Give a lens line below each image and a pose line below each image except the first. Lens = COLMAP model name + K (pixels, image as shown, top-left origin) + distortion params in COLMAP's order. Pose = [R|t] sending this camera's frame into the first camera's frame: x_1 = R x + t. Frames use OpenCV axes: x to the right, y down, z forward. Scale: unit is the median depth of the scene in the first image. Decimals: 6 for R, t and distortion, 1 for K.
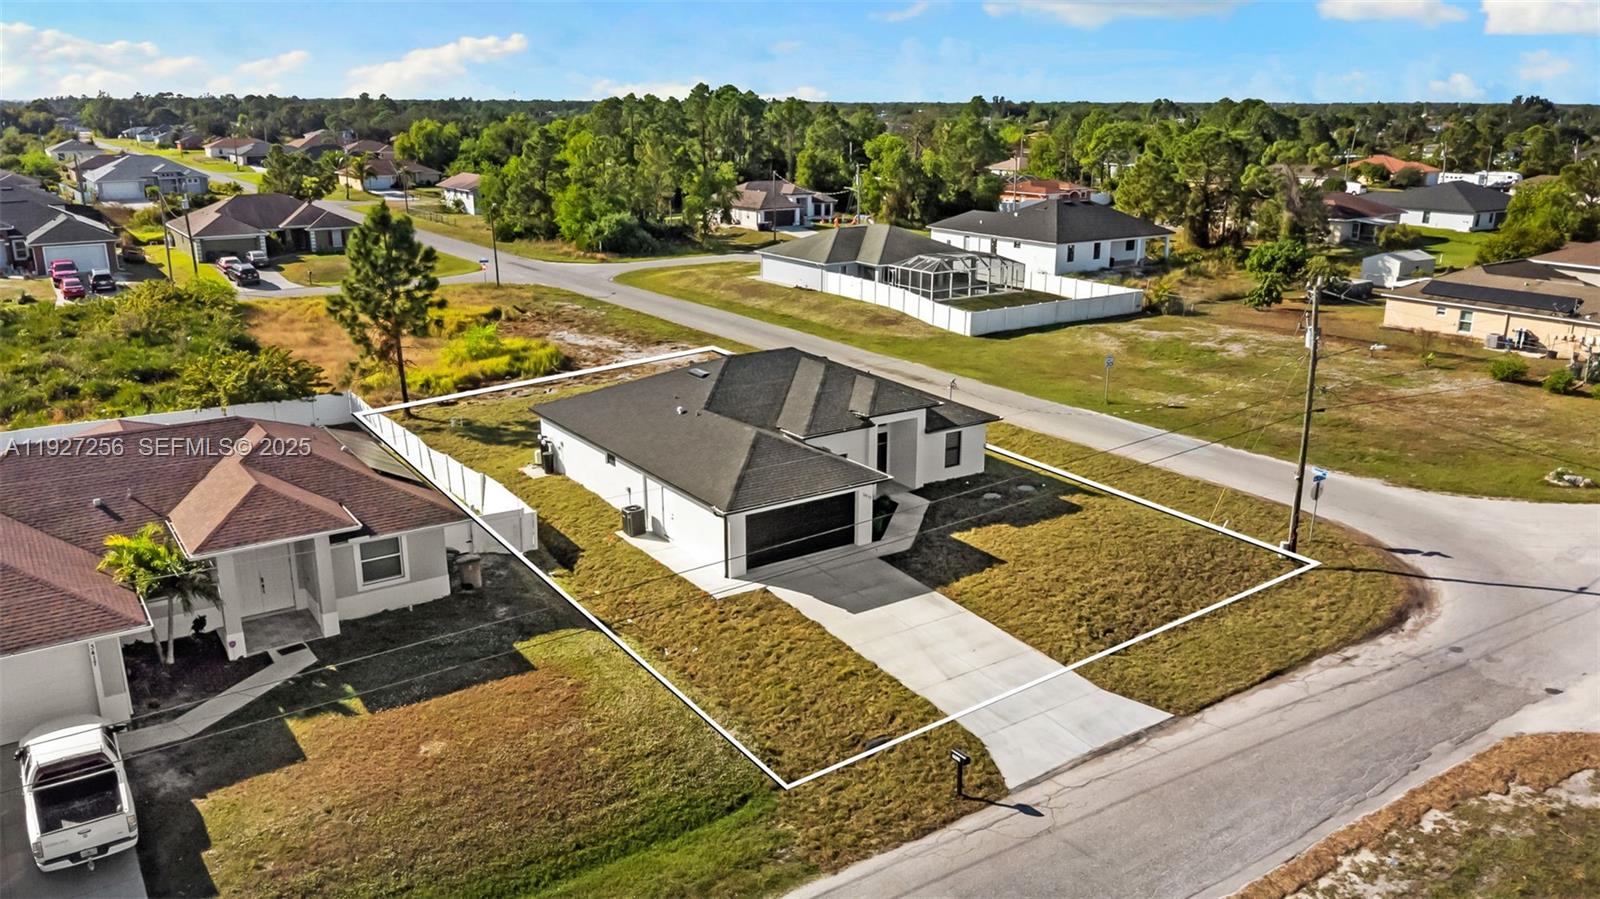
lens RADIAL K [[1173.0, 0, 809.1], [0, 1173.0, 453.5], [0, 0, 1]] dist [0.036070, -0.046021]
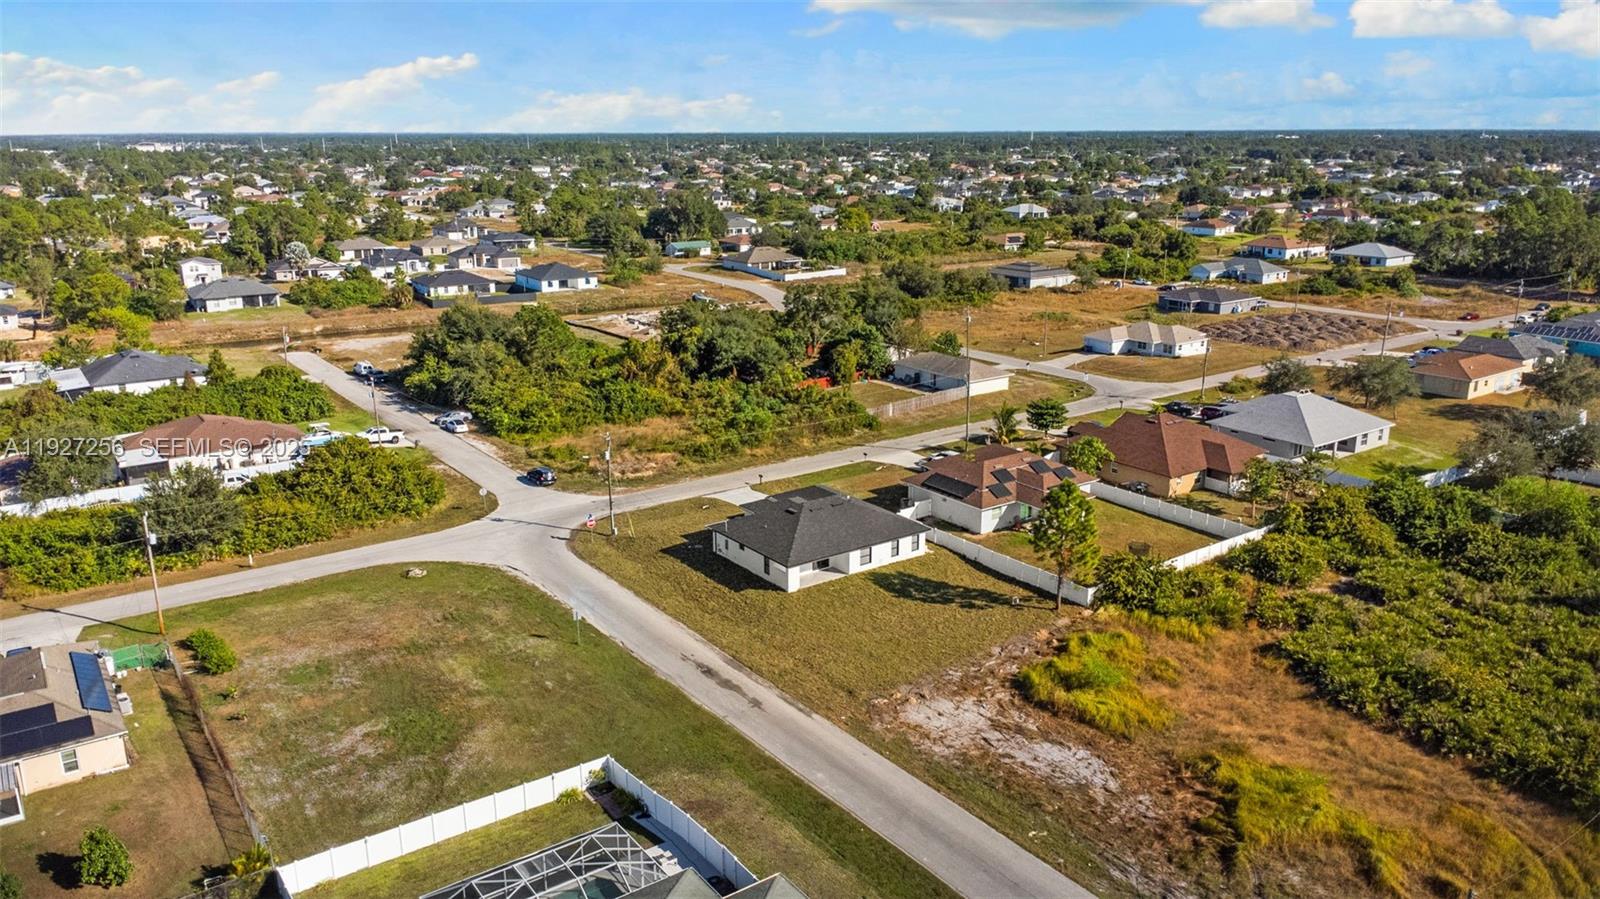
lens RADIAL K [[1149.3, 0, 817.7], [0, 1149.3, 448.2], [0, 0, 1]] dist [0.007649, 0.005847]
pose [[-0.999723, 0.005082, -0.022980, 0.008758], [-0.007893, 0.847465, 0.530793, -1.313515], [0.022172, 0.530827, -0.847190, 2.806242]]
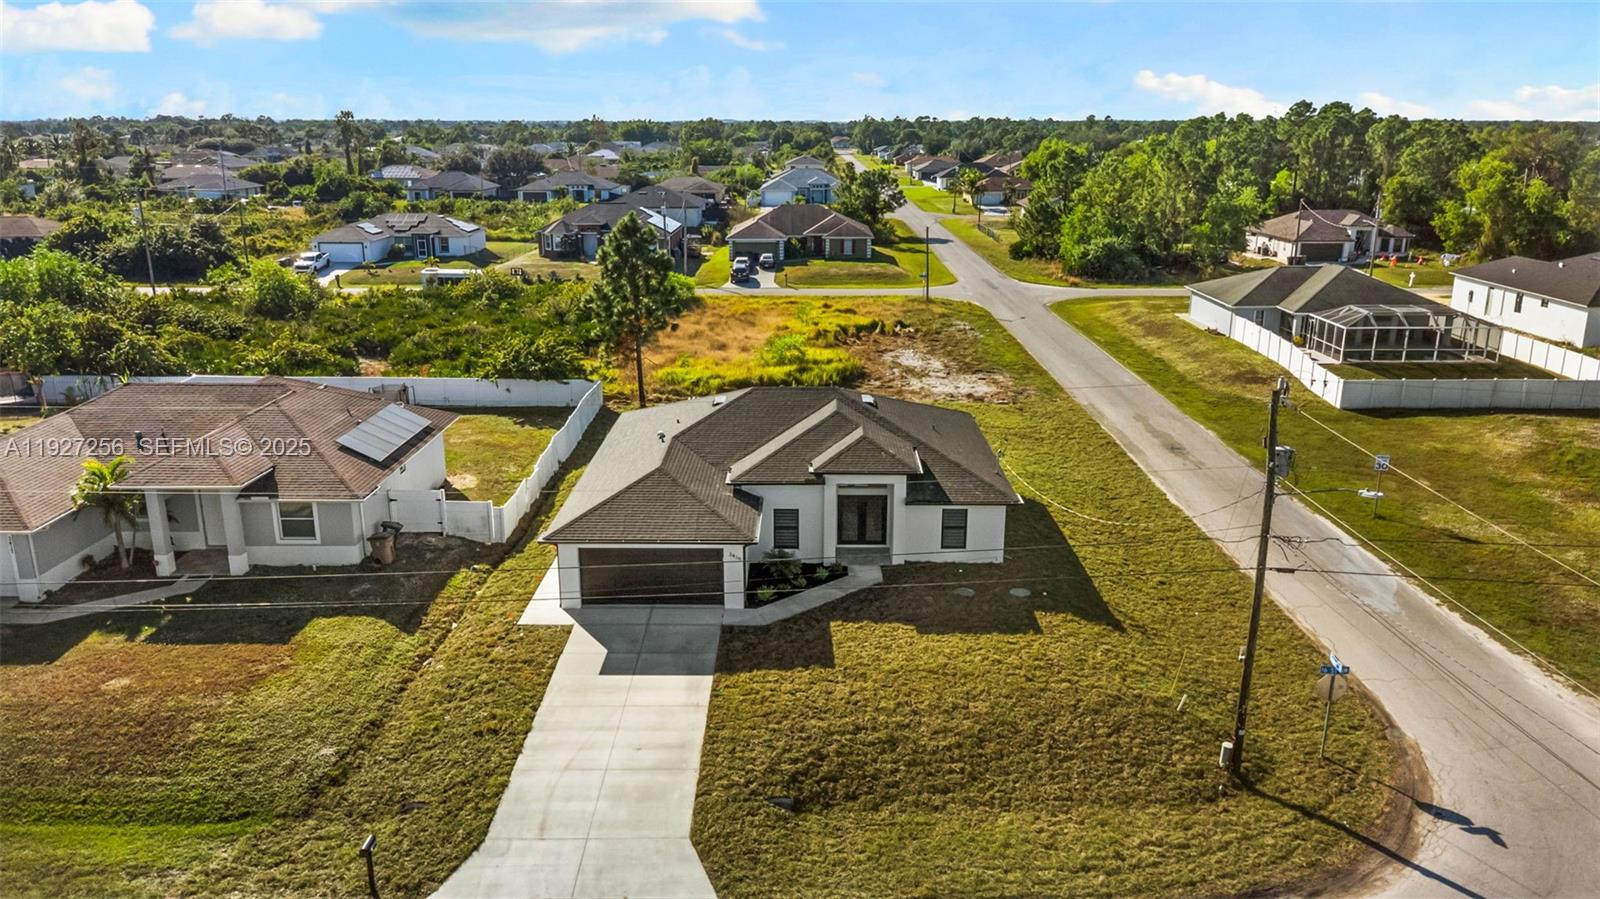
lens RADIAL K [[1153.1, 0, 813.9], [0, 1153.1, 444.9], [0, 0, 1]] dist [0.033388, -0.041778]
pose [[0.822059, 0.151120, -0.548983, 0.500081], [-0.161096, 0.986473, 0.030320, -0.074038], [0.546139, 0.063514, 0.835283, 0.251624]]
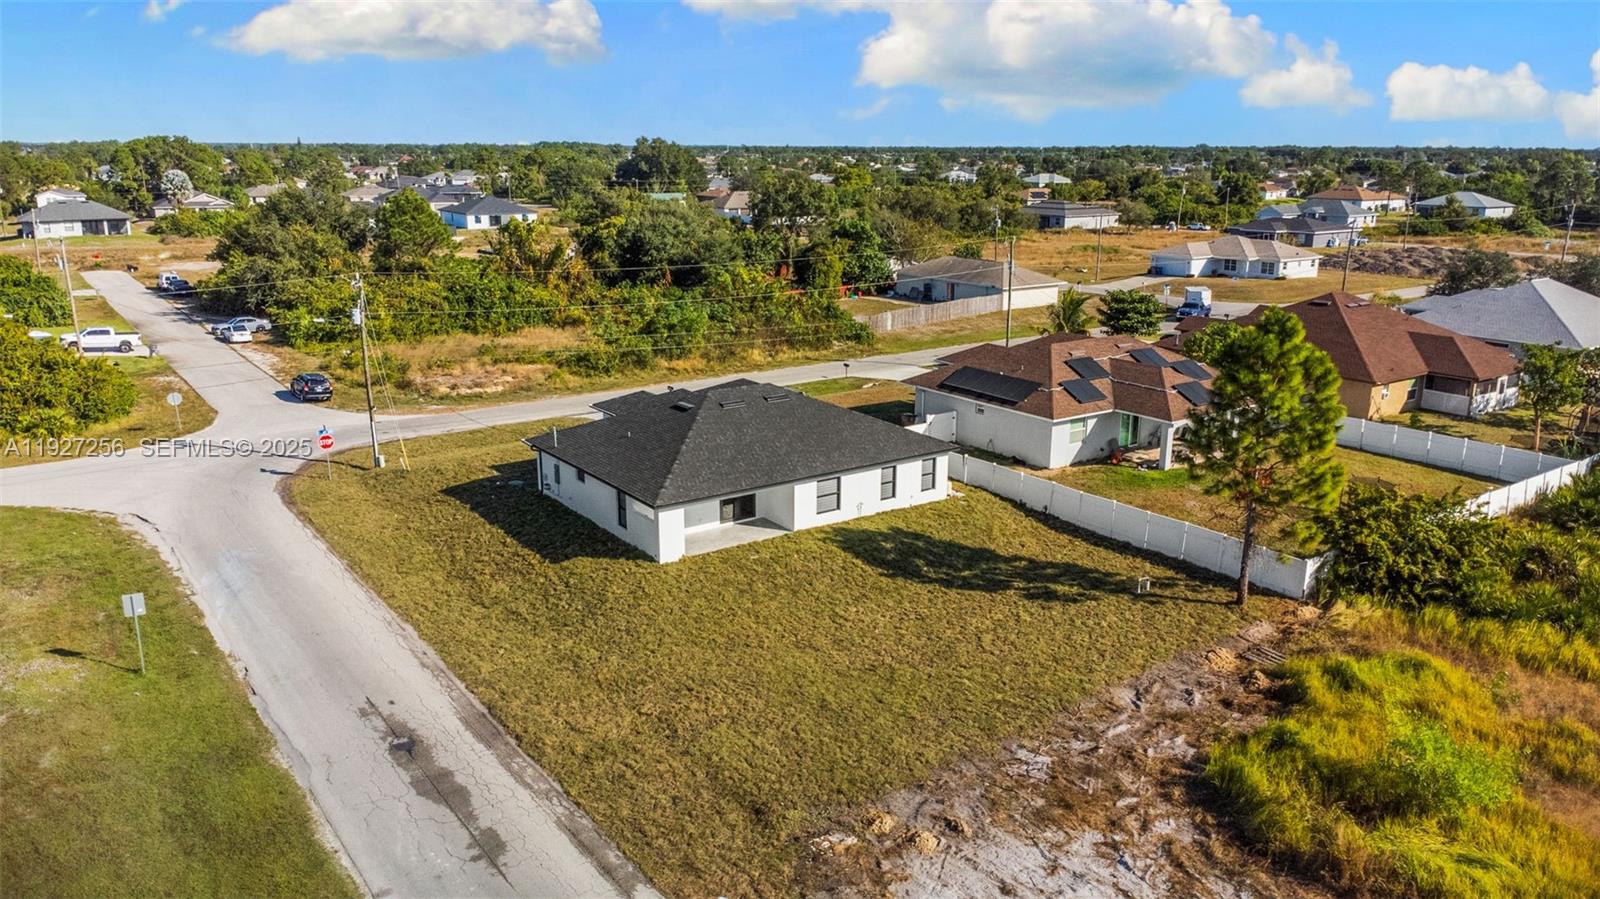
lens RADIAL K [[1153.1, 0, 813.9], [0, 1153.1, 444.9], [0, 0, 1]] dist [0.033388, -0.041778]
pose [[-0.999869, -0.003375, -0.015815, -0.095664], [-0.011075, 0.855528, 0.517638, -0.614188], [0.011783, 0.517746, -0.855453, 2.005628]]
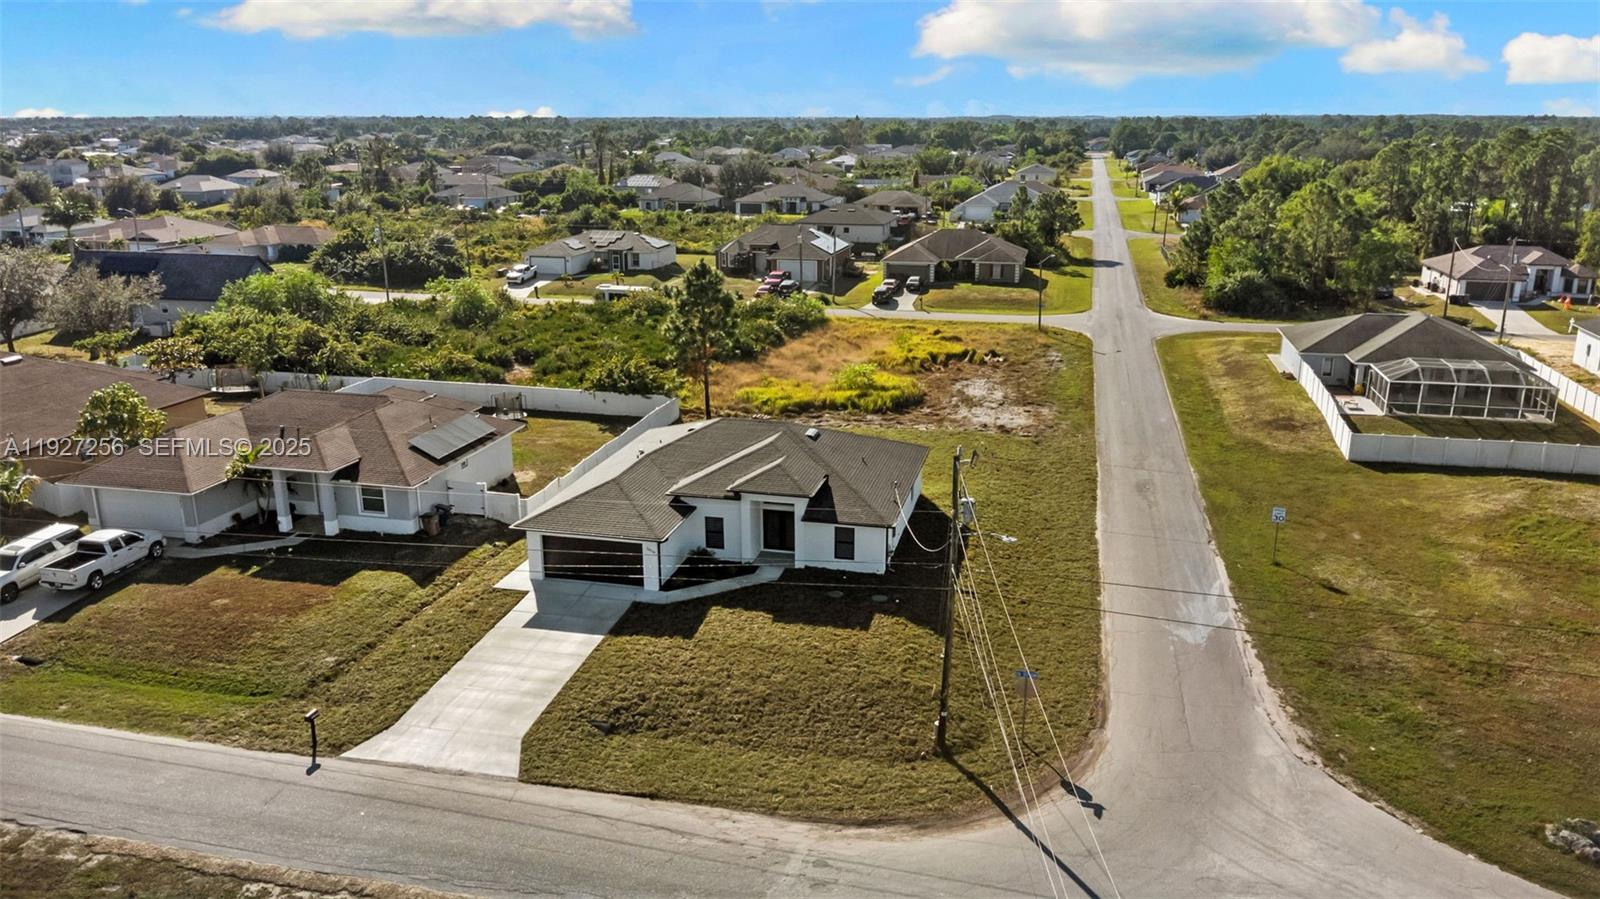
lens RADIAL K [[1166.0, 0, 811.3], [0, 1166.0, 449.0], [0, 0, 1]] dist [0.025836, -0.025568]
pose [[0.670046, 0.199786, -0.714930, 0.852767], [-0.209636, 0.974826, 0.075939, -0.162612], [0.712104, 0.098992, 0.695060, 0.252848]]
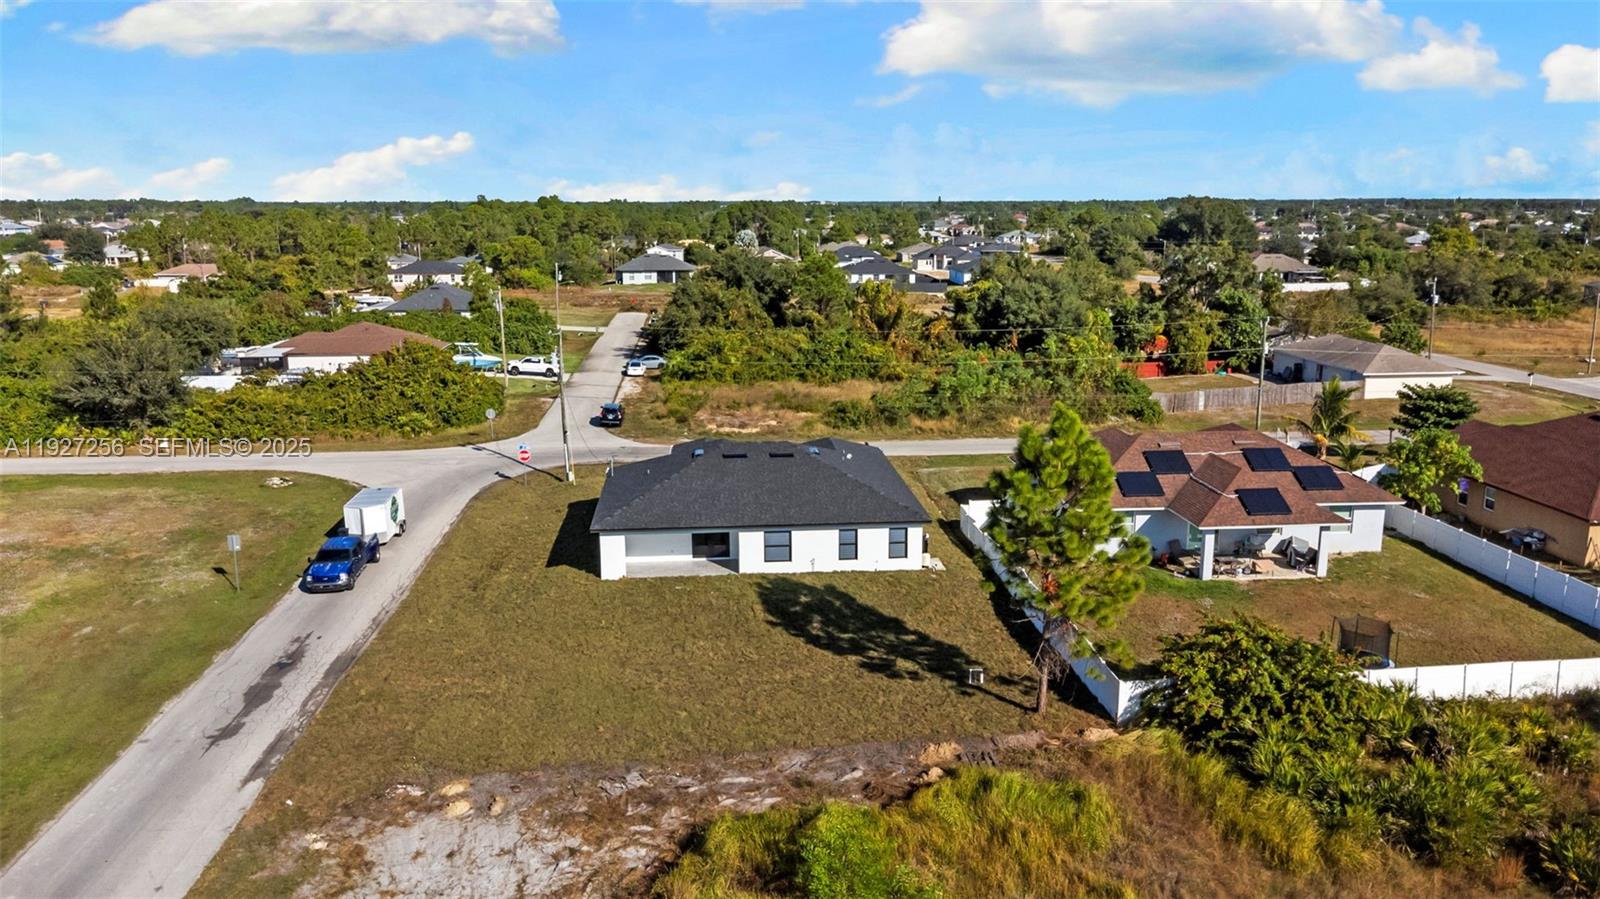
lens RADIAL K [[1173.0, 0, 809.1], [0, 1173.0, 453.5], [0, 0, 1]] dist [0.036070, -0.046021]
pose [[-0.870543, -0.105714, 0.480603, -0.695224], [0.139523, 0.883549, 0.447072, -0.629775], [-0.471898, 0.456251, -0.754418, 1.955054]]
